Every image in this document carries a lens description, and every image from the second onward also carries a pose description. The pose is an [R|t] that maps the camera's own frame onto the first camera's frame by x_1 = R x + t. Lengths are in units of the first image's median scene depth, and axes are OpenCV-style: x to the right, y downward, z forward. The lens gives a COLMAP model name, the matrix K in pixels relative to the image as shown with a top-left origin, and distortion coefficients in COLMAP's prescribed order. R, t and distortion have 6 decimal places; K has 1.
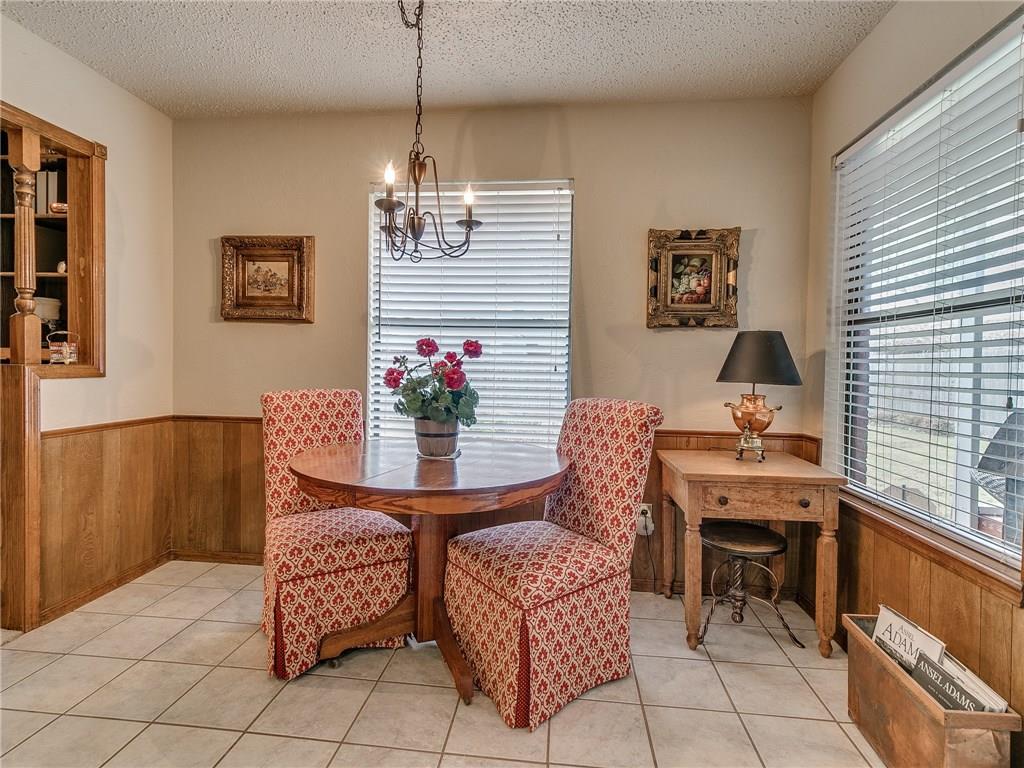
lens RADIAL K [[534.6, 0, 538.2], [0, 534.6, 375.5], [0, 0, 1]] dist [0.000711, -0.001159]
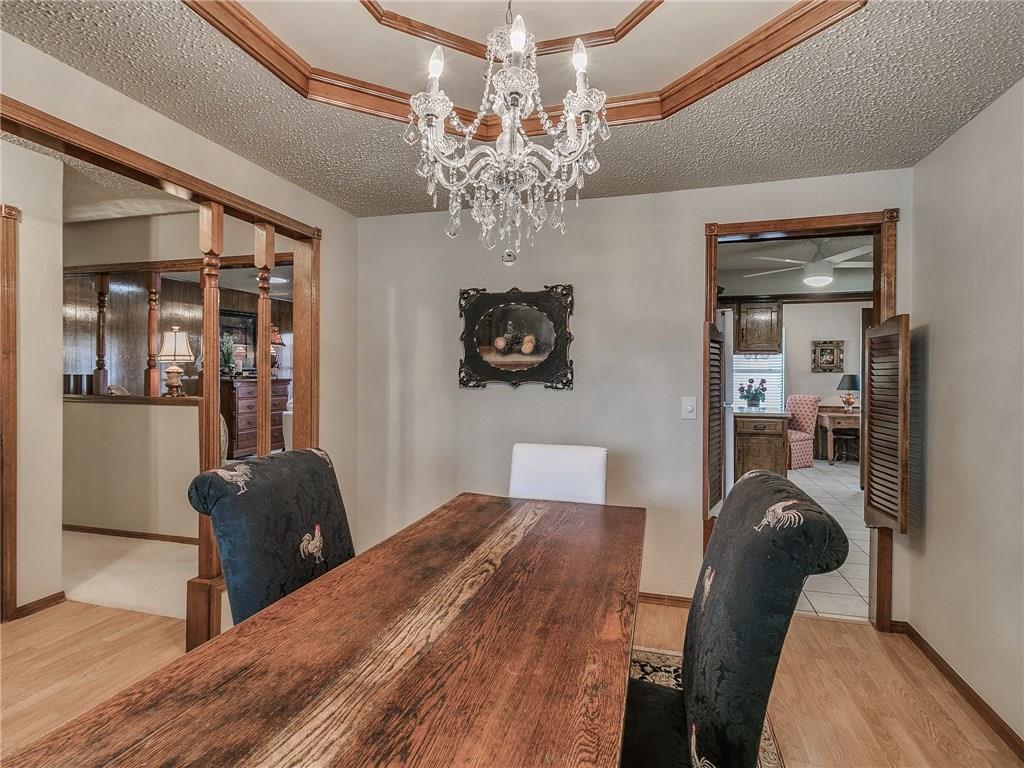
lens RADIAL K [[534.6, 0, 530.9], [0, 534.6, 374.5], [0, 0, 1]] dist [0.000711, -0.001159]
pose [[0.980873, -0.010783, -0.194350, -0.835908], [0.006784, 0.999752, -0.021232, -0.025038], [0.194531, 0.019507, 0.980702, -2.486113]]
